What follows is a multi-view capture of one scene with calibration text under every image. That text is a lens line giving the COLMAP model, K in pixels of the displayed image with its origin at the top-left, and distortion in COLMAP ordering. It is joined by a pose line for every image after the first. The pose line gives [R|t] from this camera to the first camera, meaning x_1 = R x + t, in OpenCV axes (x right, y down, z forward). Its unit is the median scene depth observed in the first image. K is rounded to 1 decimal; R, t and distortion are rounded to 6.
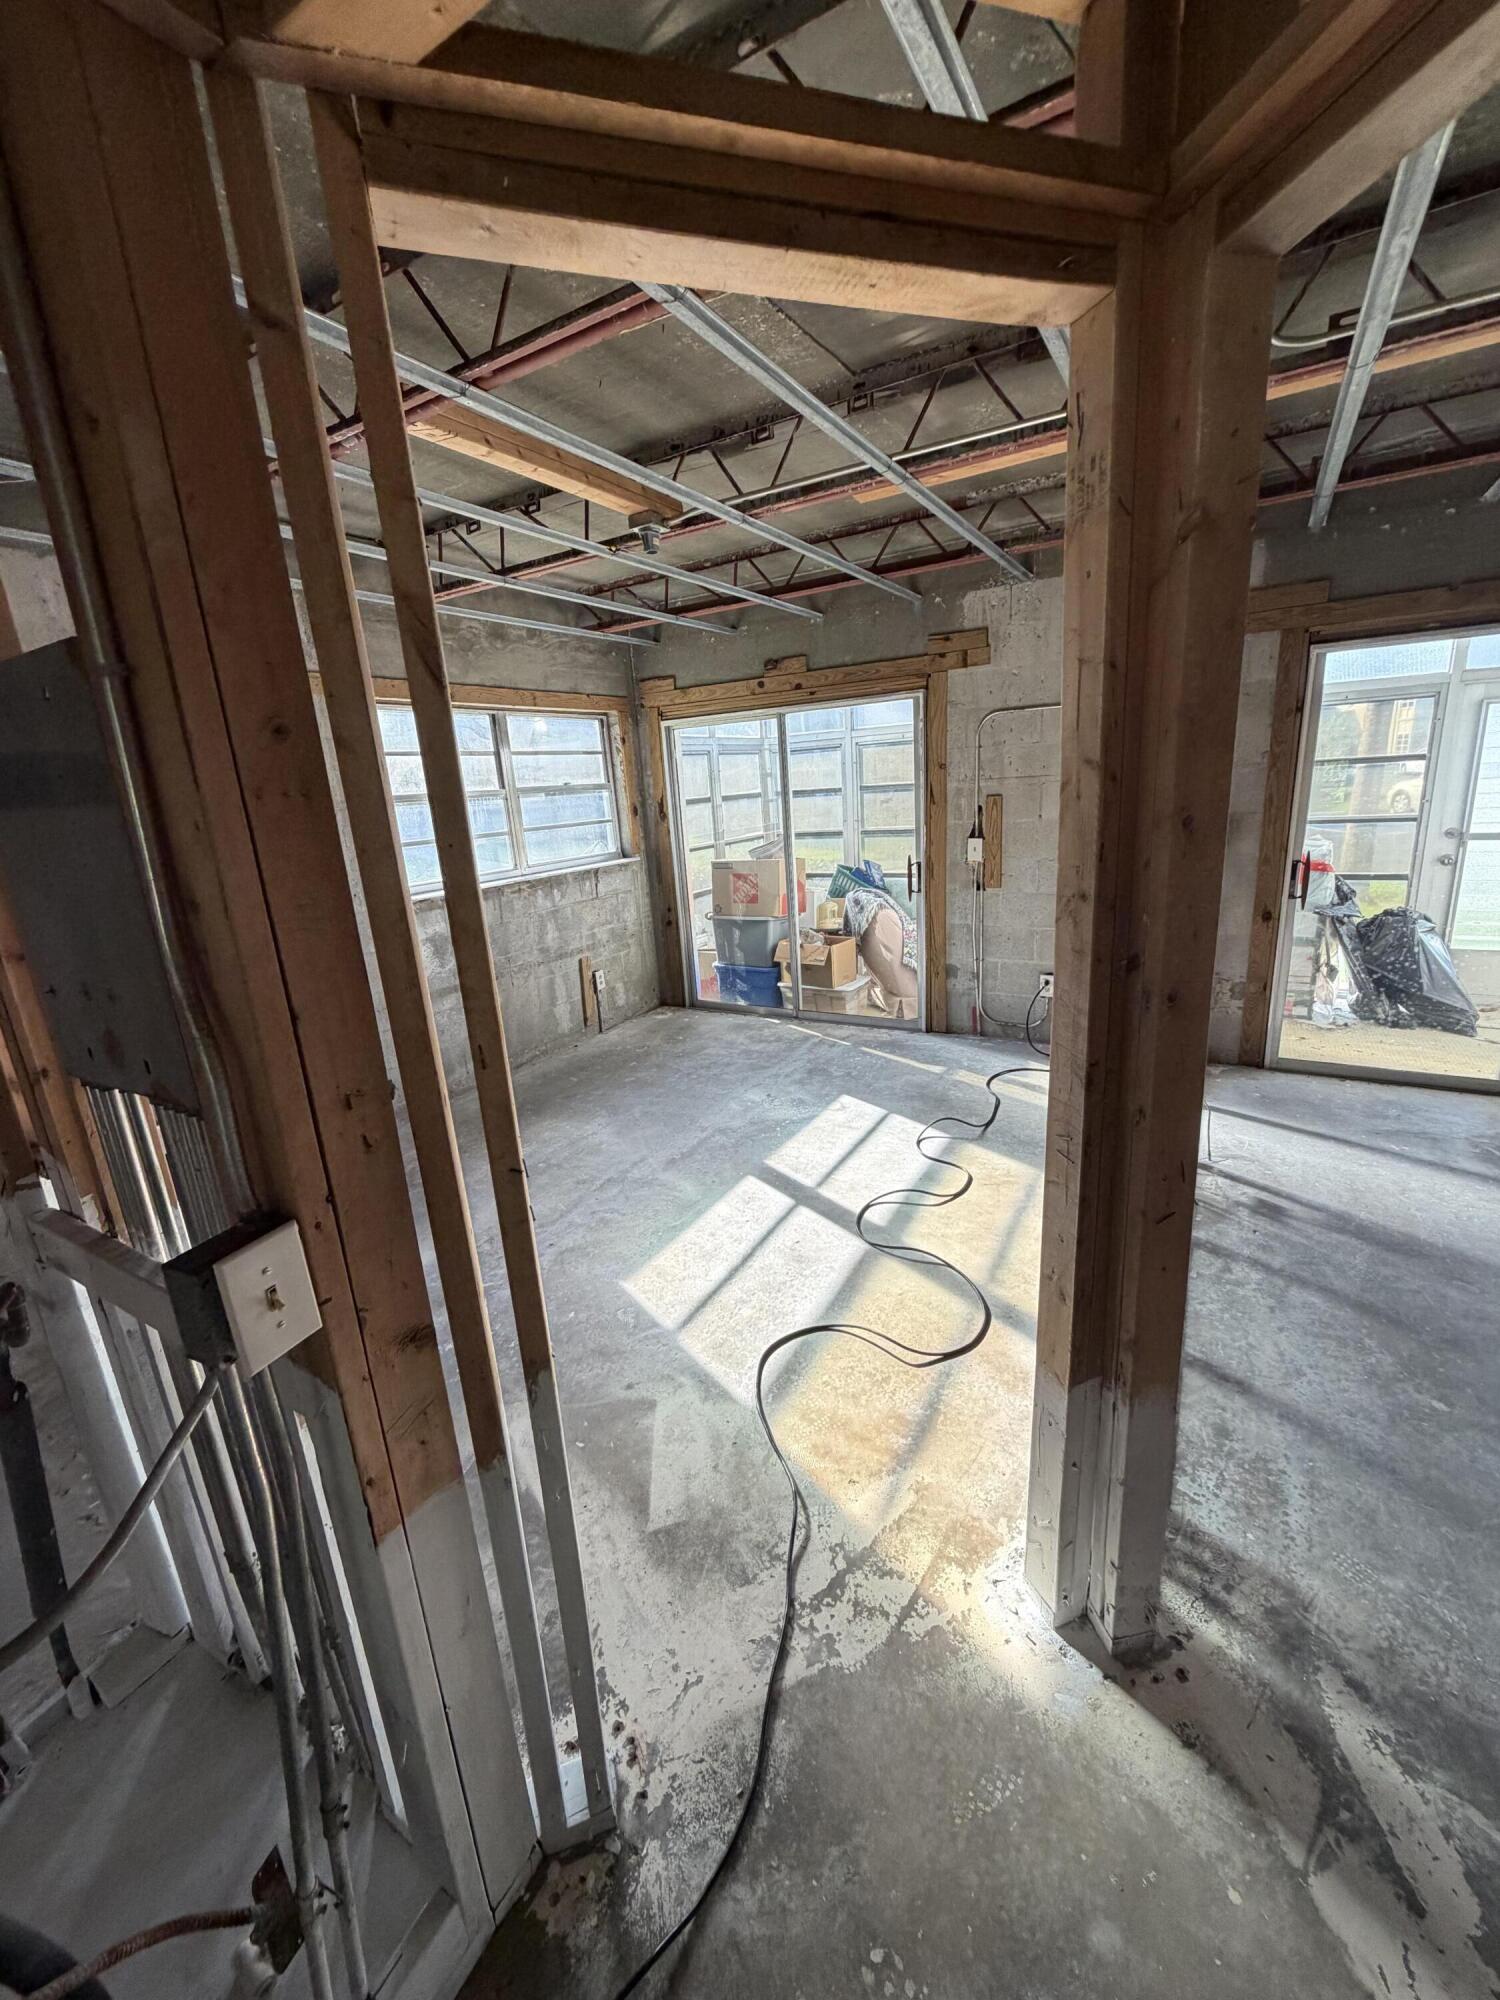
lens RADIAL K [[794.0, 0, 750.3], [0, 794.0, 990.6], [0, 0, 1]] dist [-0.000559, 0.000277]
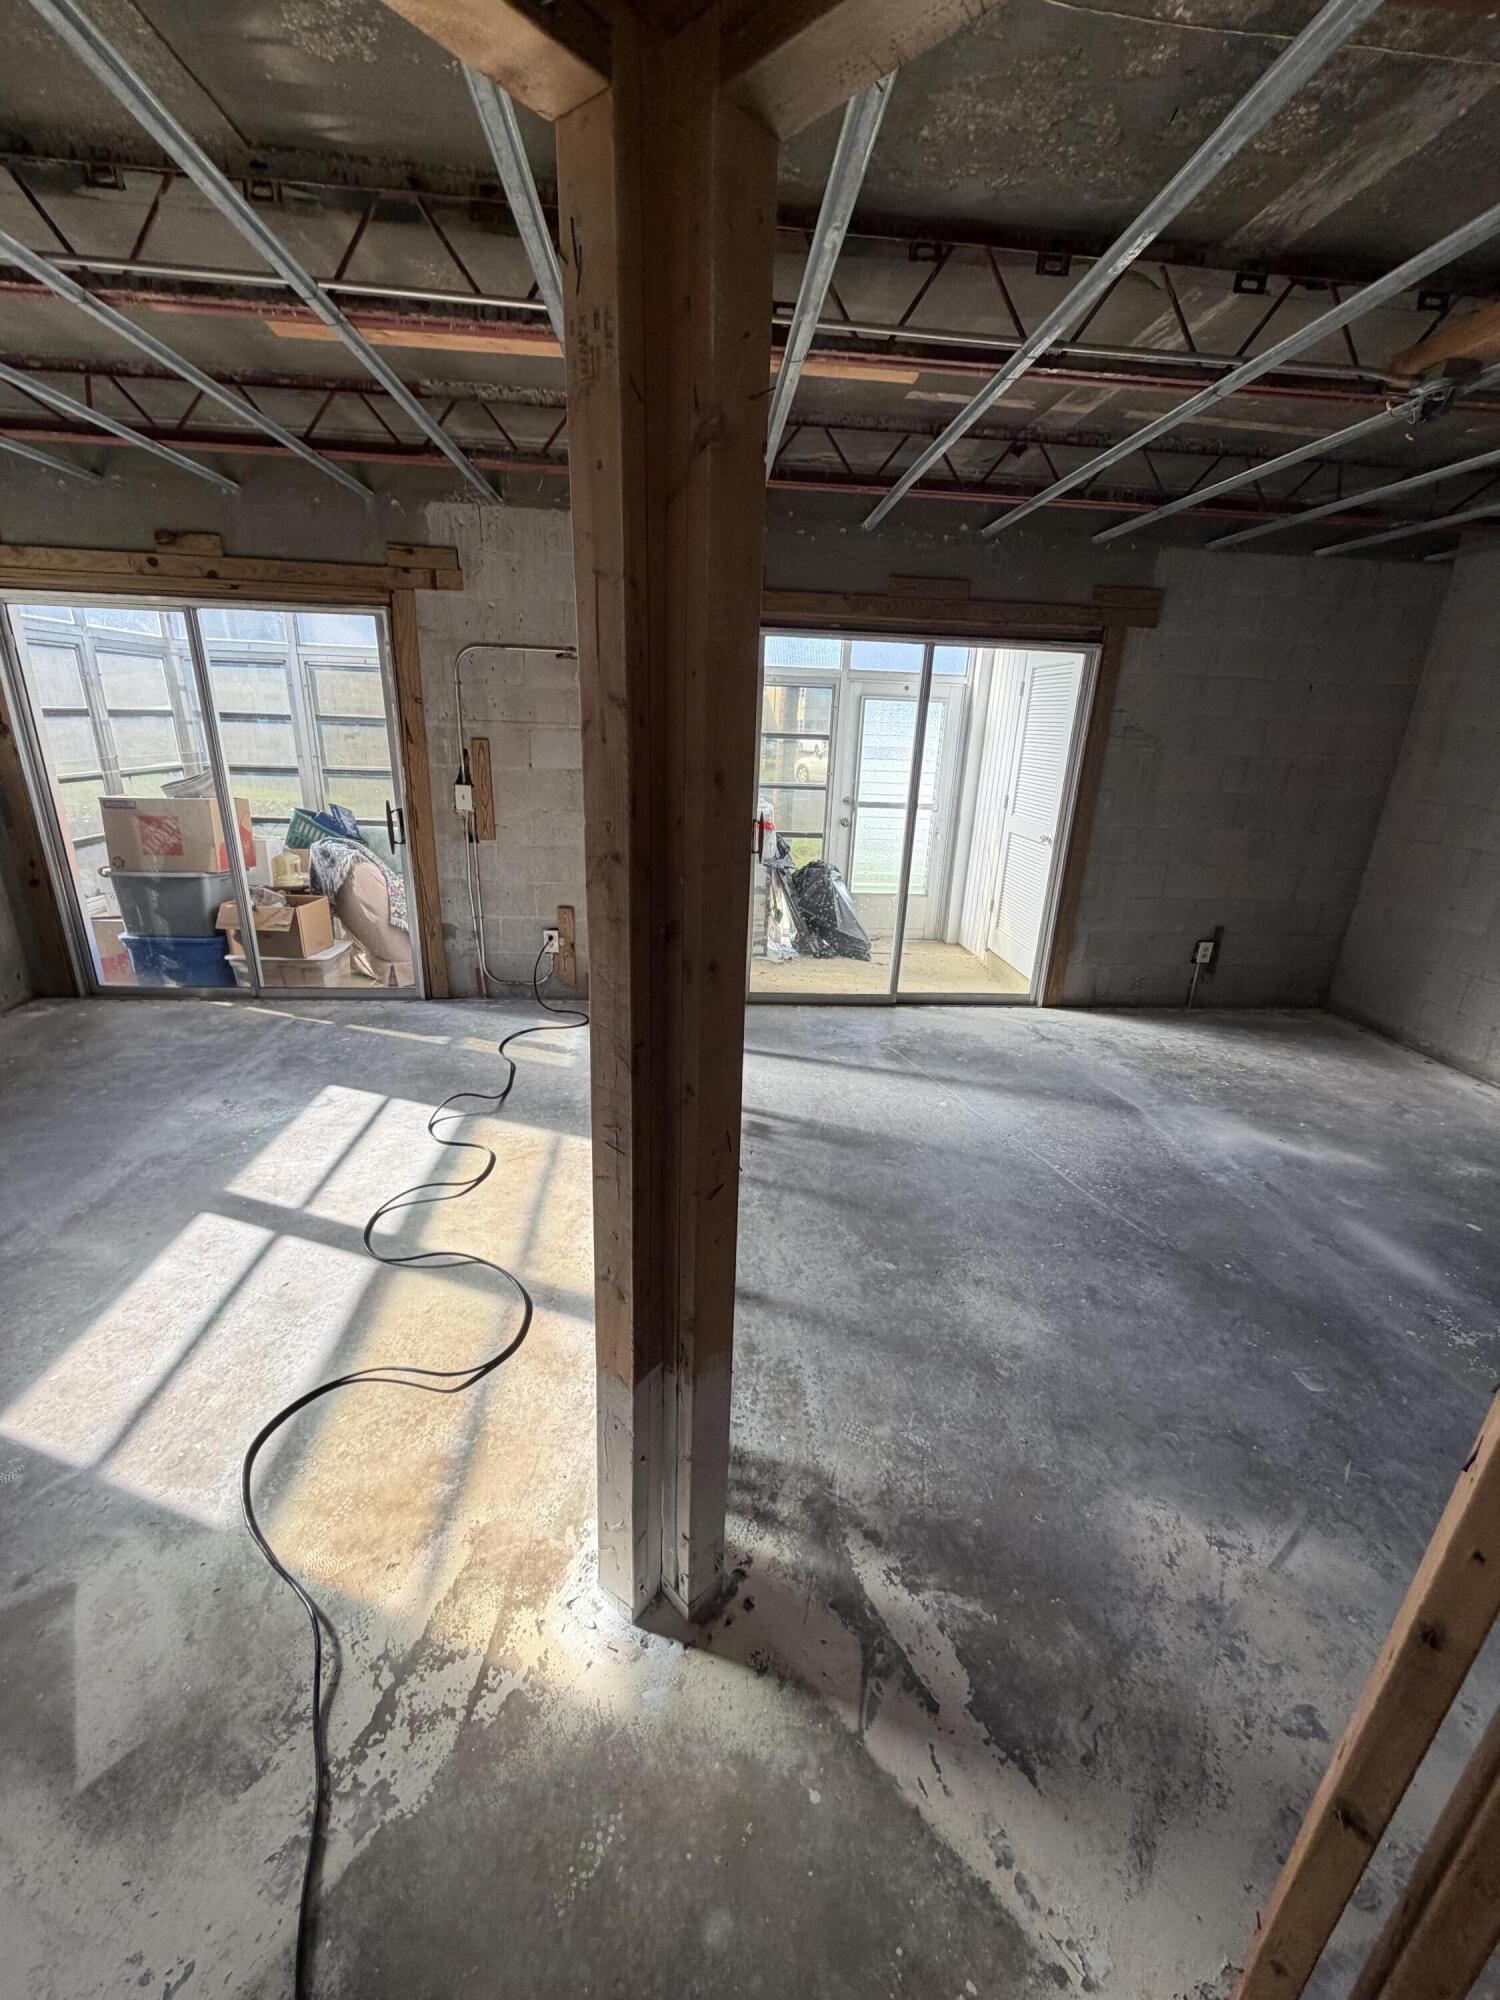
lens RADIAL K [[794.0, 0, 750.3], [0, 794.0, 992.0], [0, 0, 1]] dist [-0.000559, 0.000277]
pose [[0.815114, -0.095306, 0.571408, 0.012100], [0.059218, 0.994915, 0.081470, -0.014680], [-0.576267, -0.032569, 0.816613, 0.087322]]
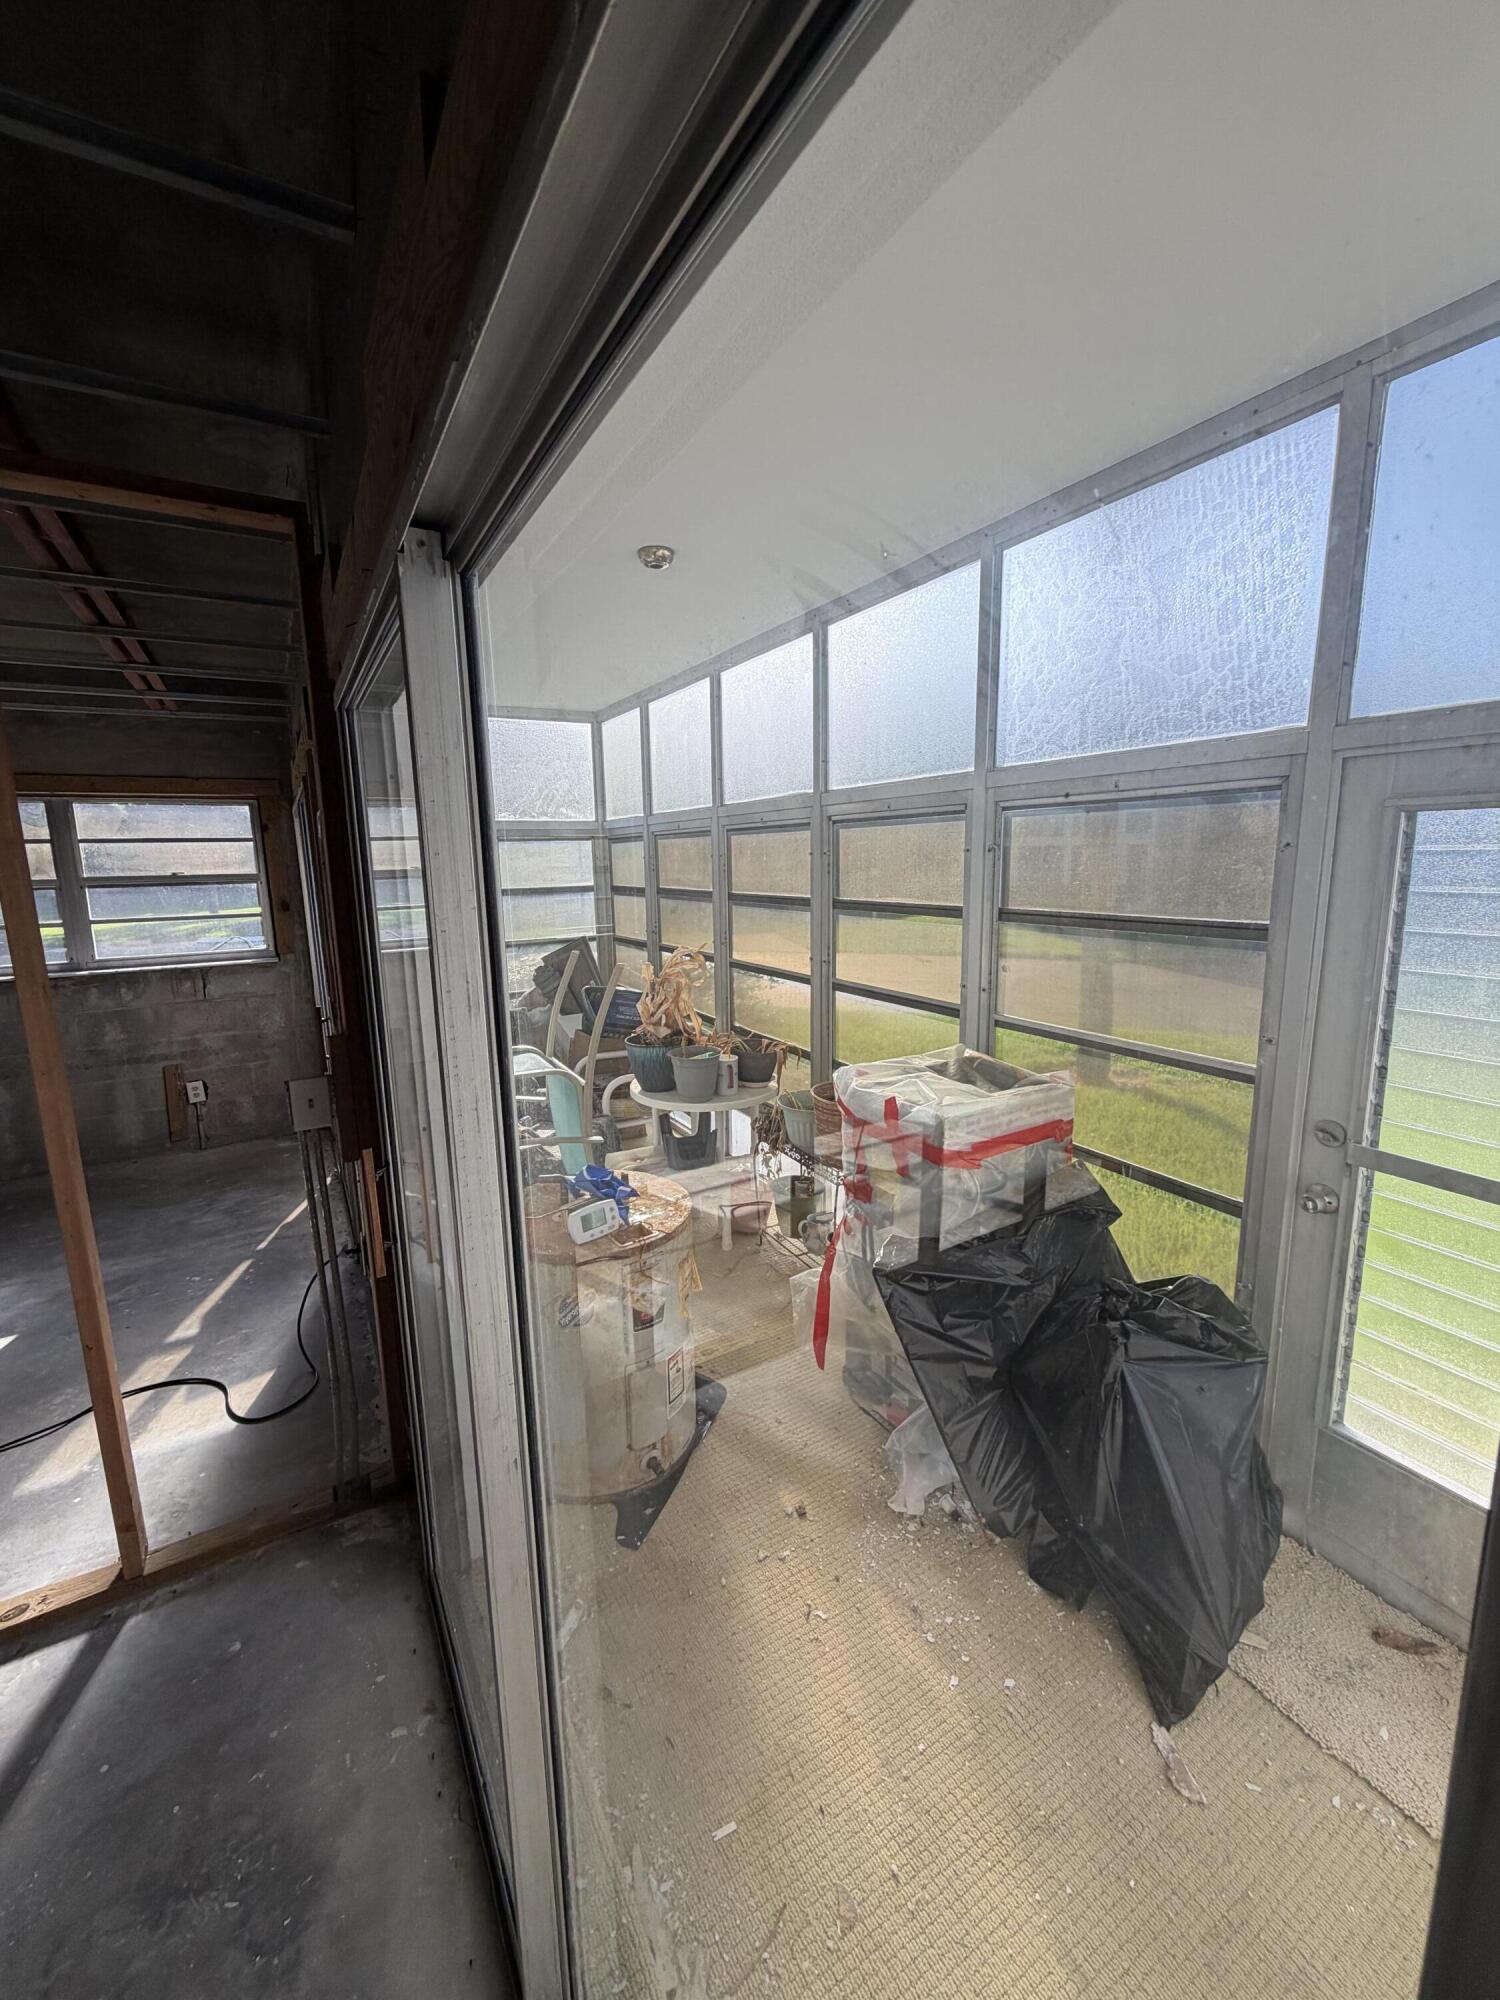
lens RADIAL K [[794.0, 0, 746.2], [0, 794.0, 991.6], [0, 0, 1]] dist [-0.000559, 0.000277]
pose [[0.876384, 0.125644, -0.464936, 1.483859], [-0.154203, 0.987754, -0.023736, -0.392219], [0.456260, 0.092496, 0.885026, 0.954991]]
